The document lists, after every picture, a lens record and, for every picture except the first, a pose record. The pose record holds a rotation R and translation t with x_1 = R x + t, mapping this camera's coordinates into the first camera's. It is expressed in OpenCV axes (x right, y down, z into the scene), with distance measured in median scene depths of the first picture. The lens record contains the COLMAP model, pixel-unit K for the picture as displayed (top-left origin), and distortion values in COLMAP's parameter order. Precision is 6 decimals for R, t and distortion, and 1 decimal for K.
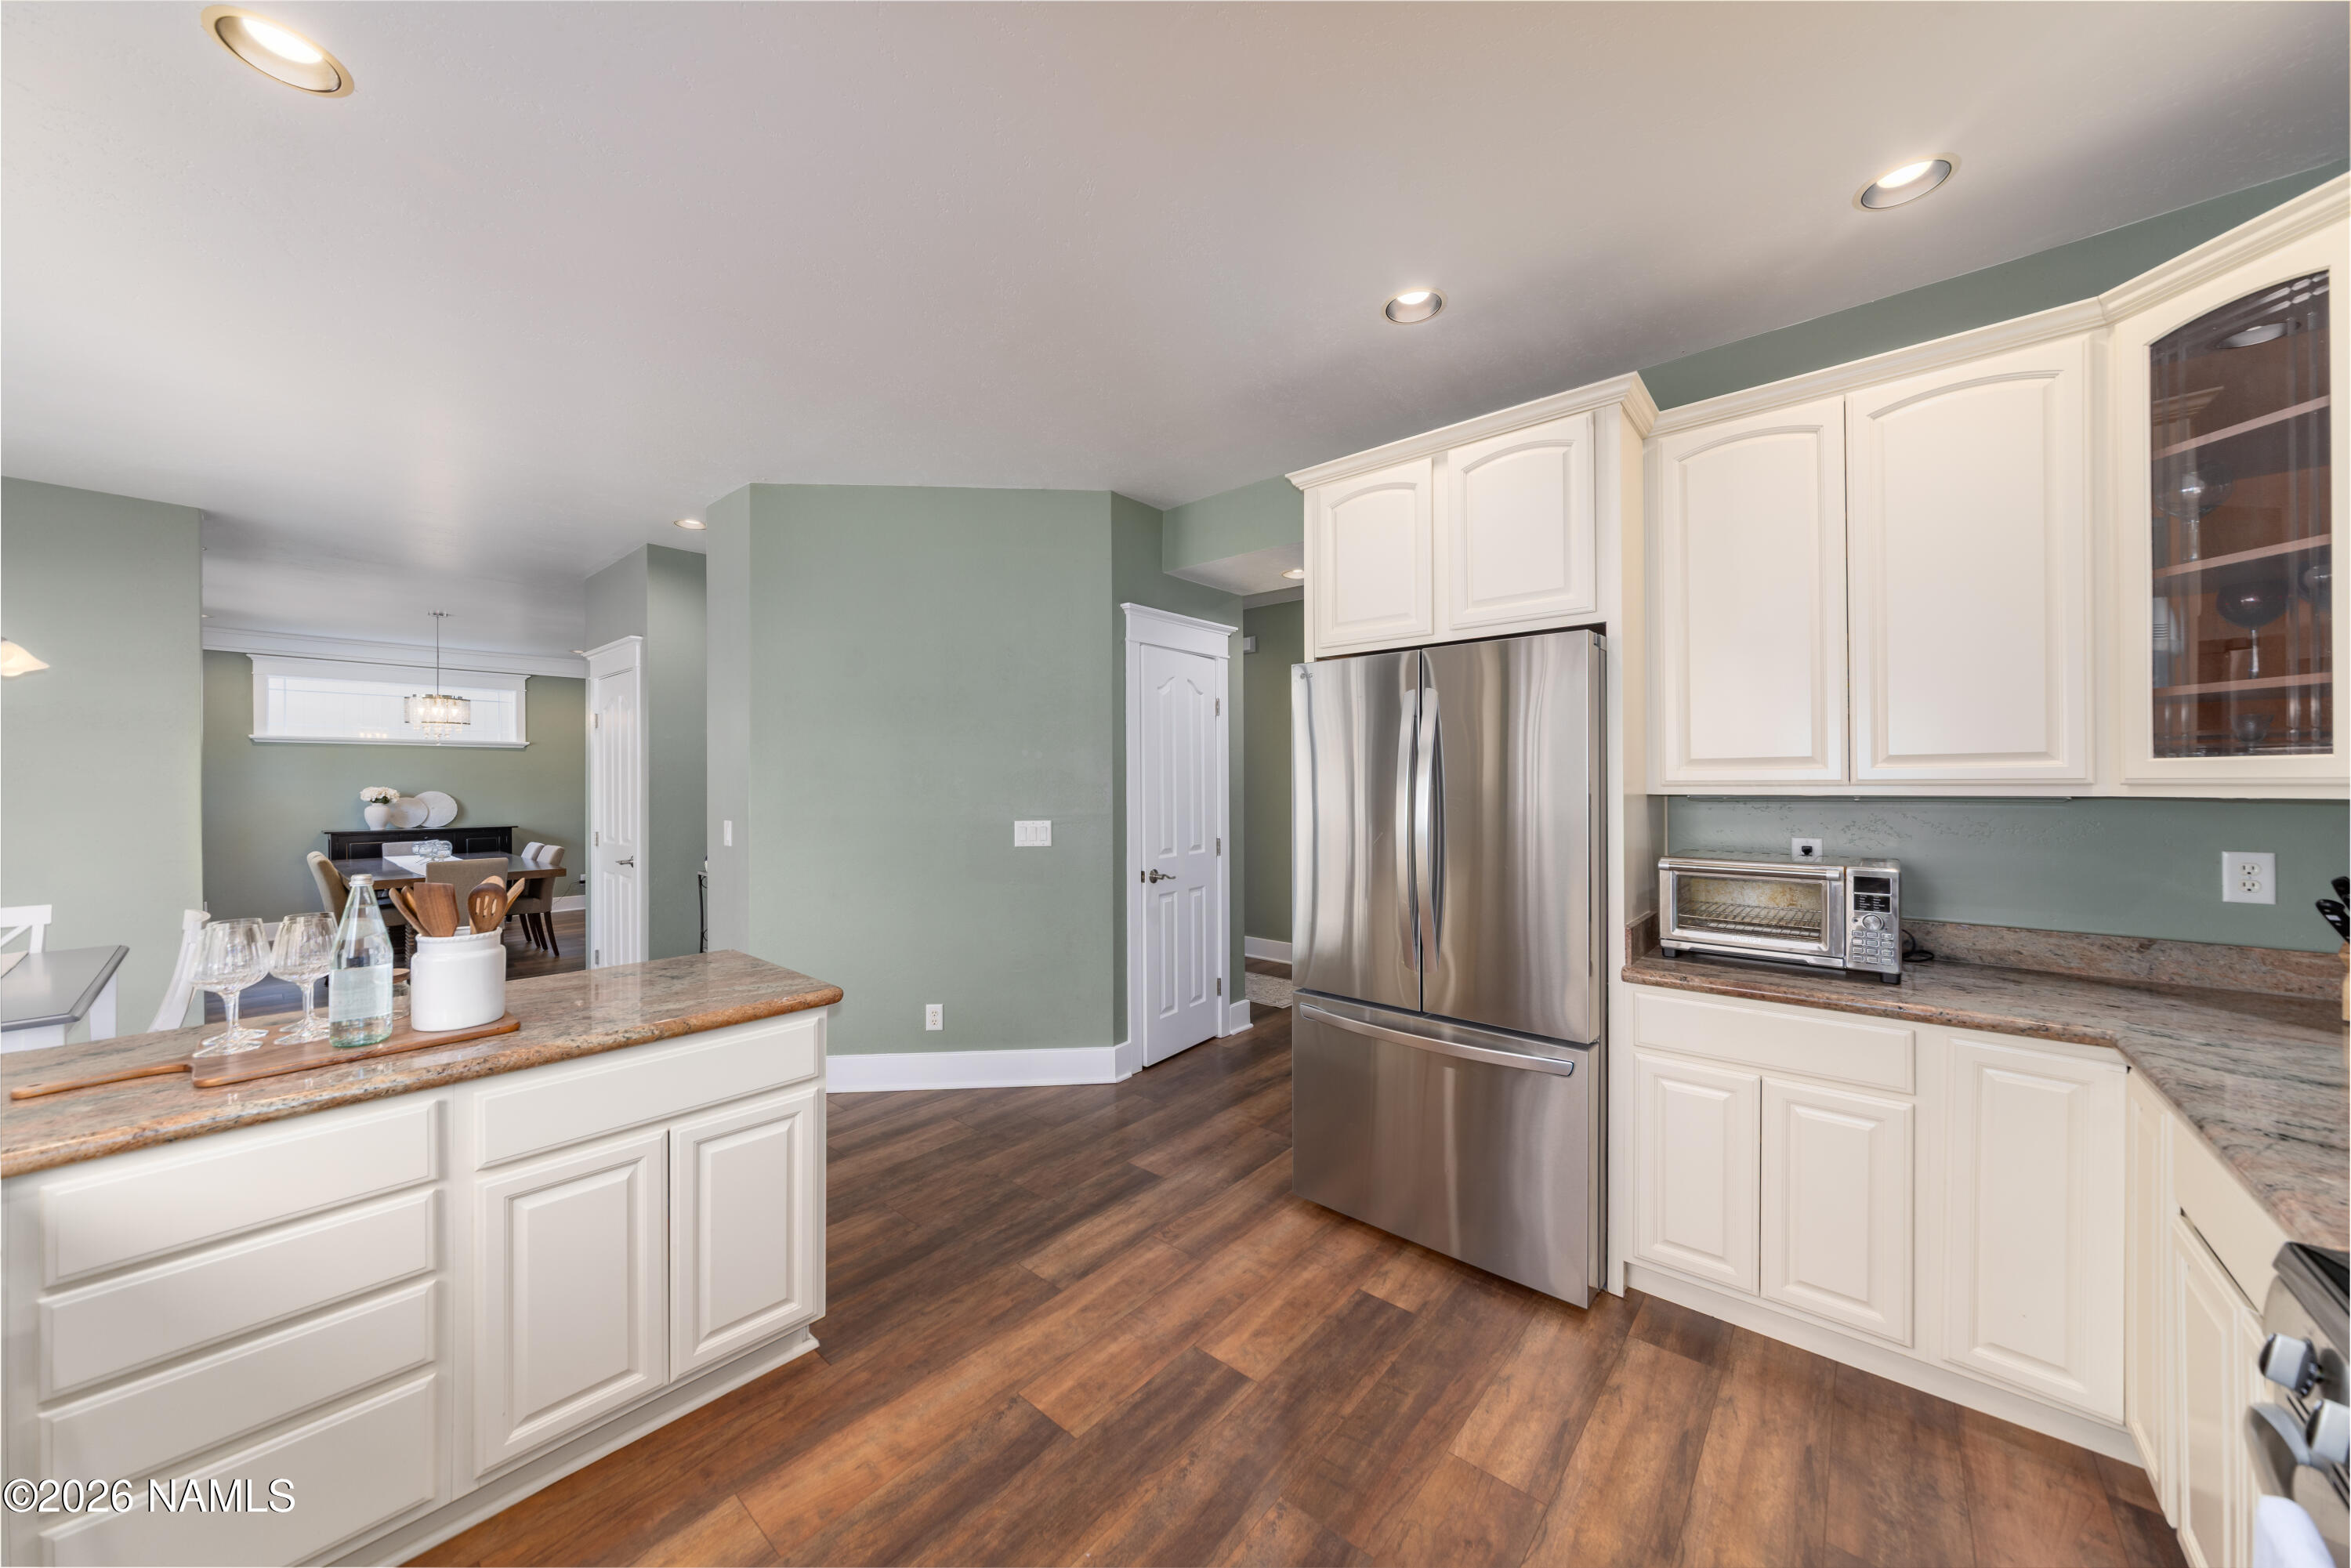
lens RADIAL K [[830.4, 0, 1176.9], [0, 830.4, 774.4], [0, 0, 1]] dist [-0.000137, 0.000010]
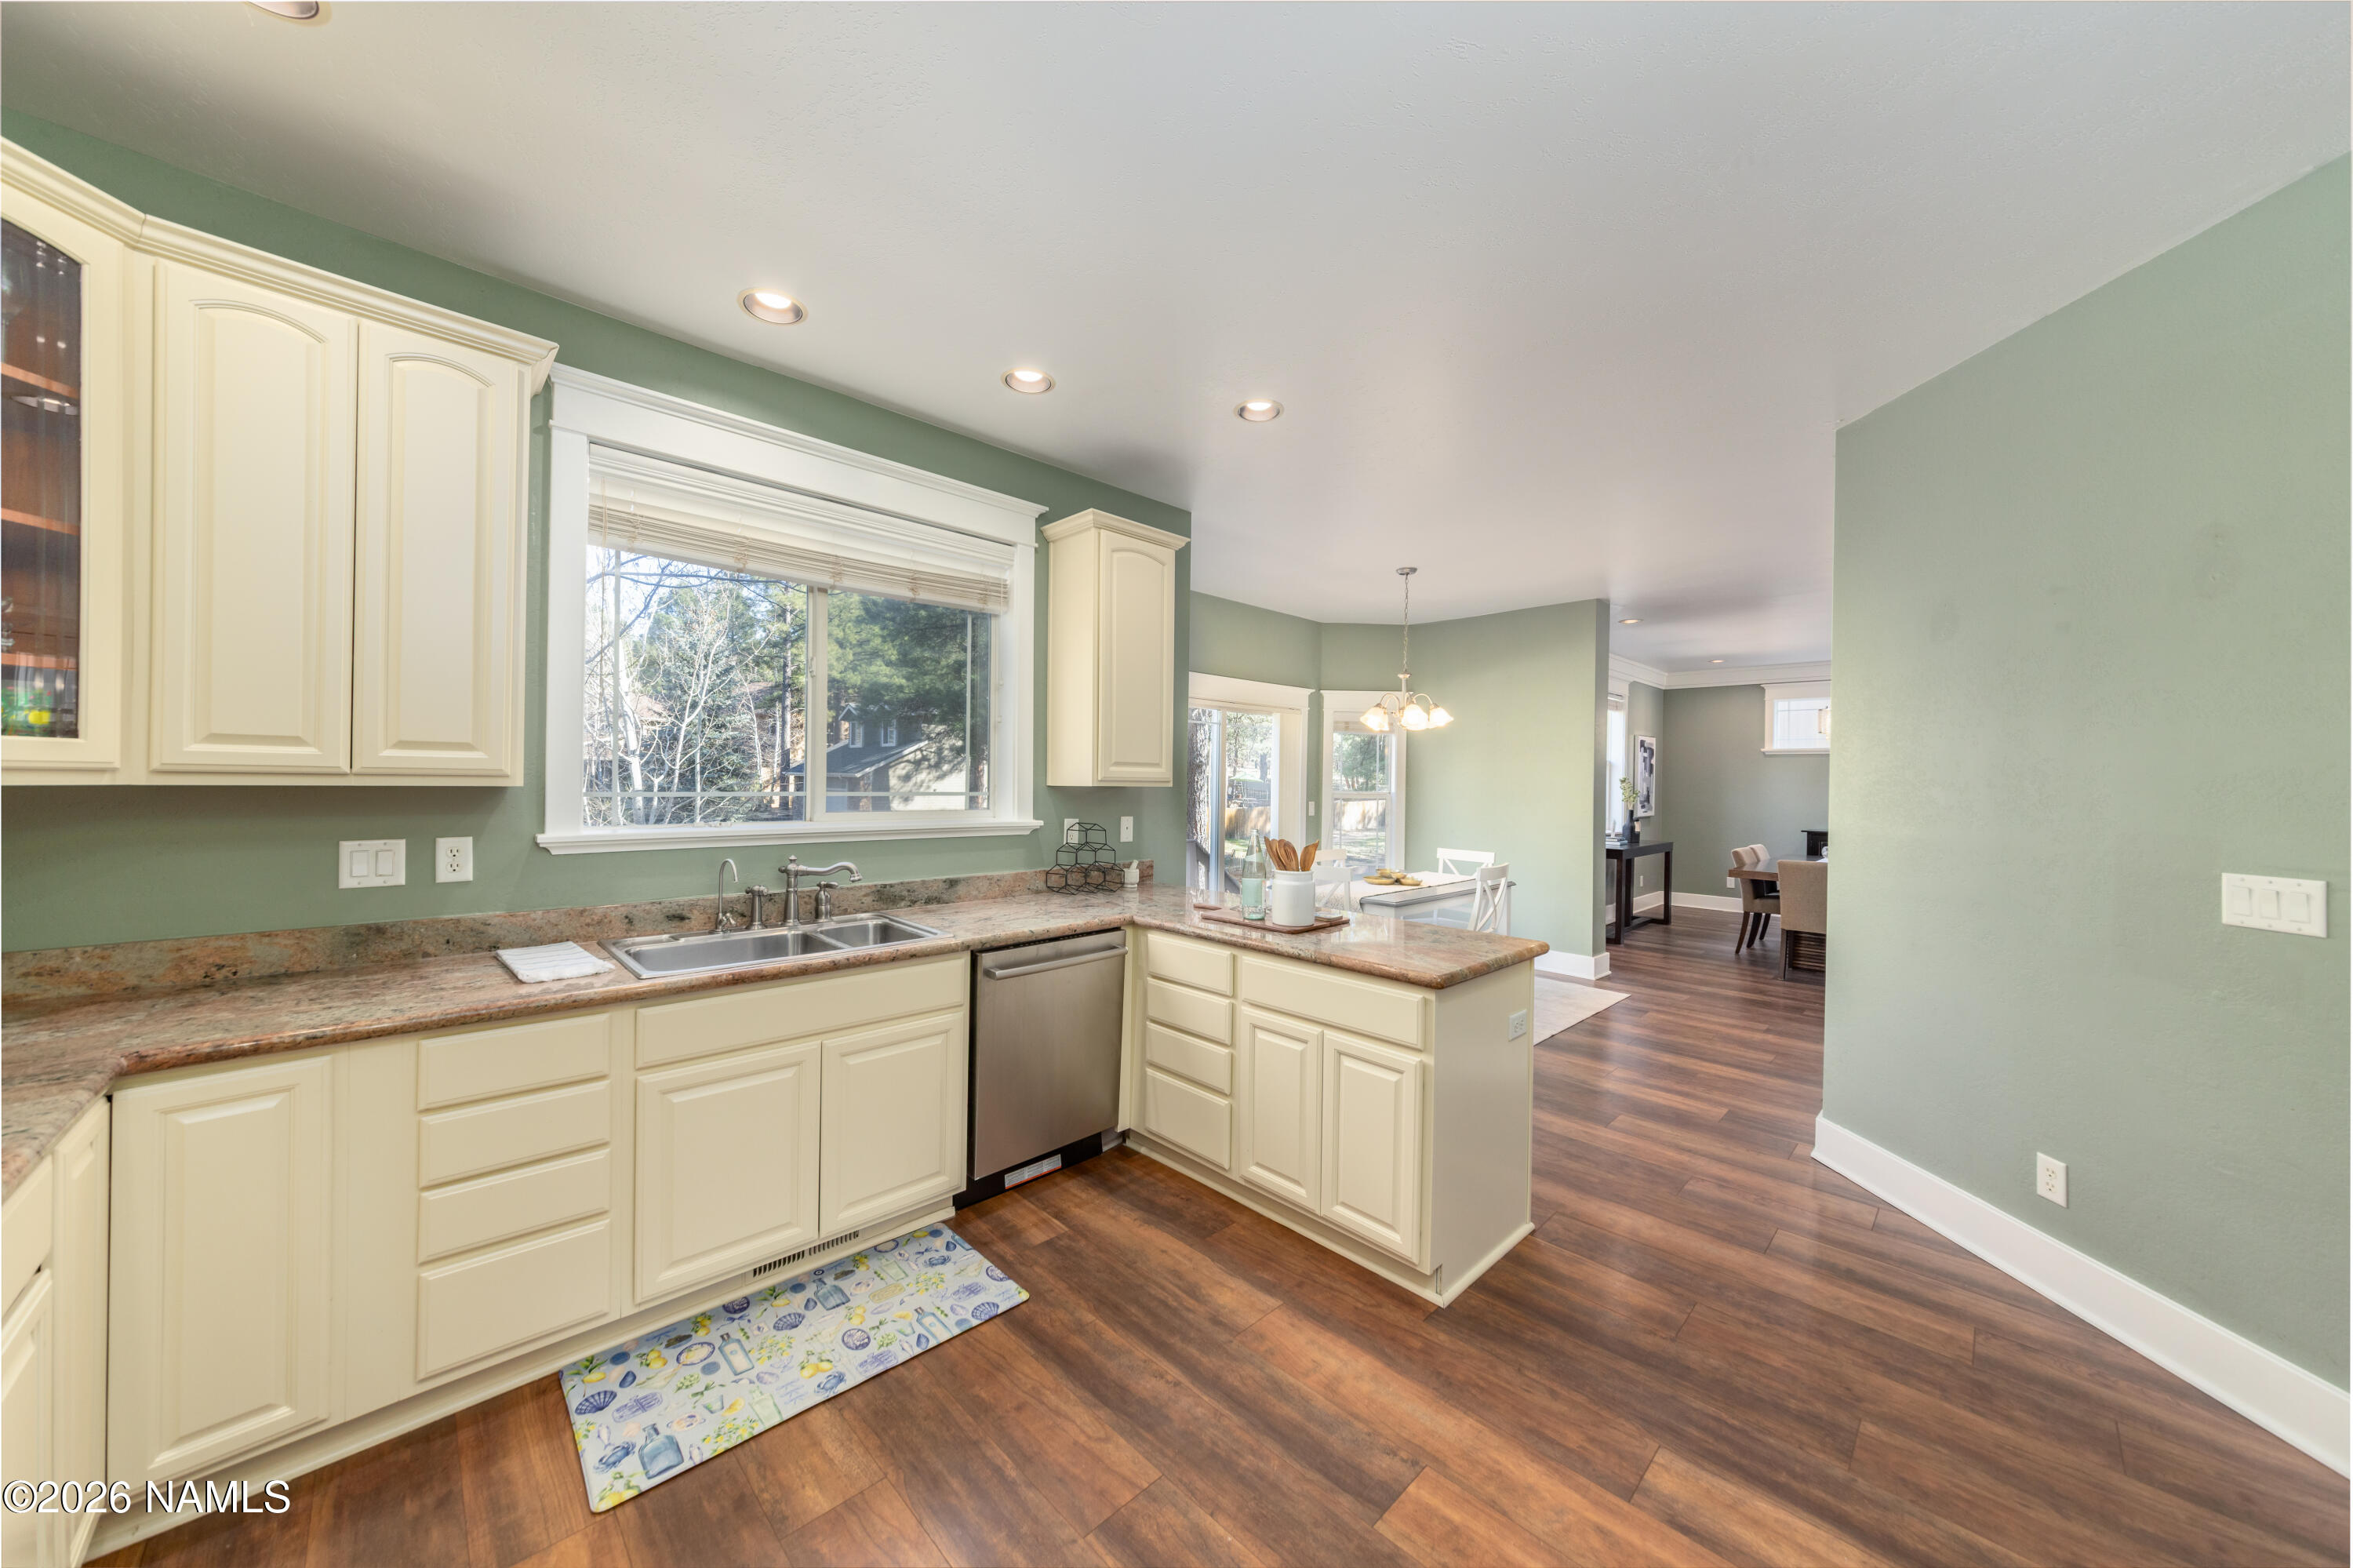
lens RADIAL K [[831.2, 0, 1177.9], [0, 831.2, 774.4], [0, 0, 1]] dist [-0.000137, 0.000010]
pose [[-0.080089, -0.002317, -0.996785, 0.593200], [-0.010279, 0.999946, -0.001499, 0.004798], [0.996735, 0.010126, -0.080109, 0.655423]]
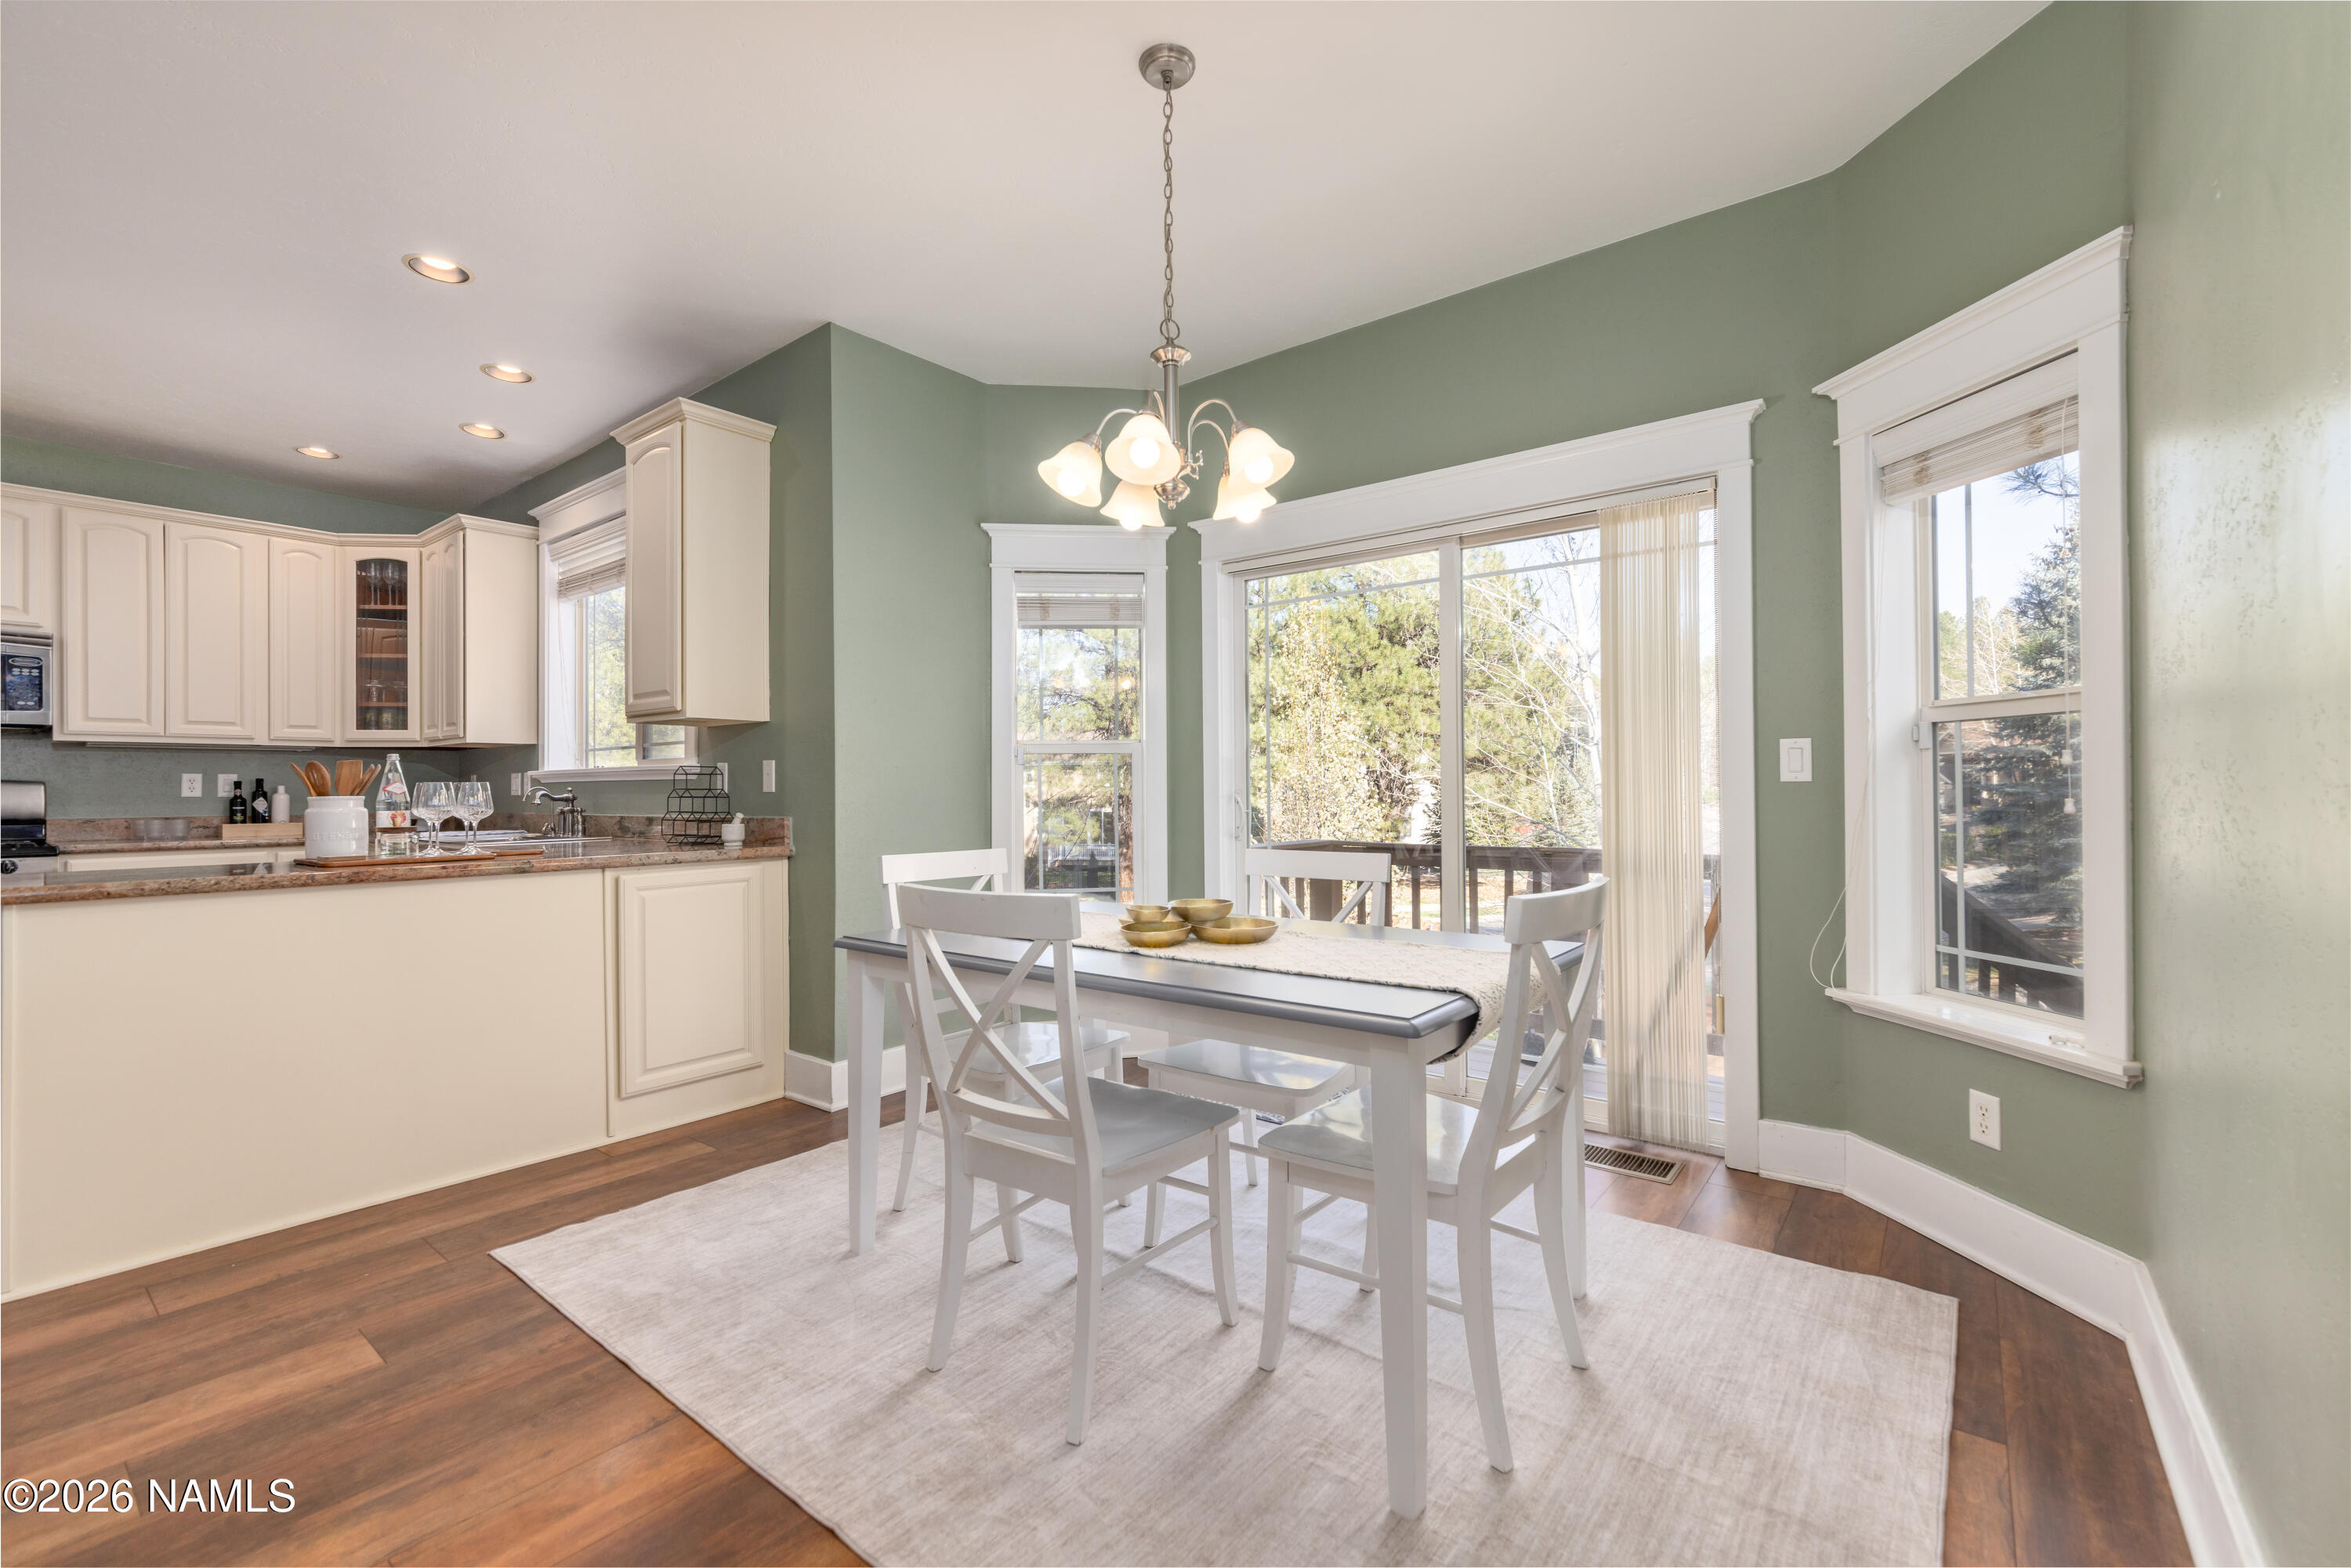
lens RADIAL K [[985.0, 0, 1160.2], [0, 985.0, 782.4], [0, 0, 1]] dist [0.002182, 0.000481]
pose [[-0.999223, 0.012413, -0.037411, -1.617921], [0.012858, 0.999849, -0.011695, 0.148229], [0.037260, -0.012167, -0.999232, 2.009728]]
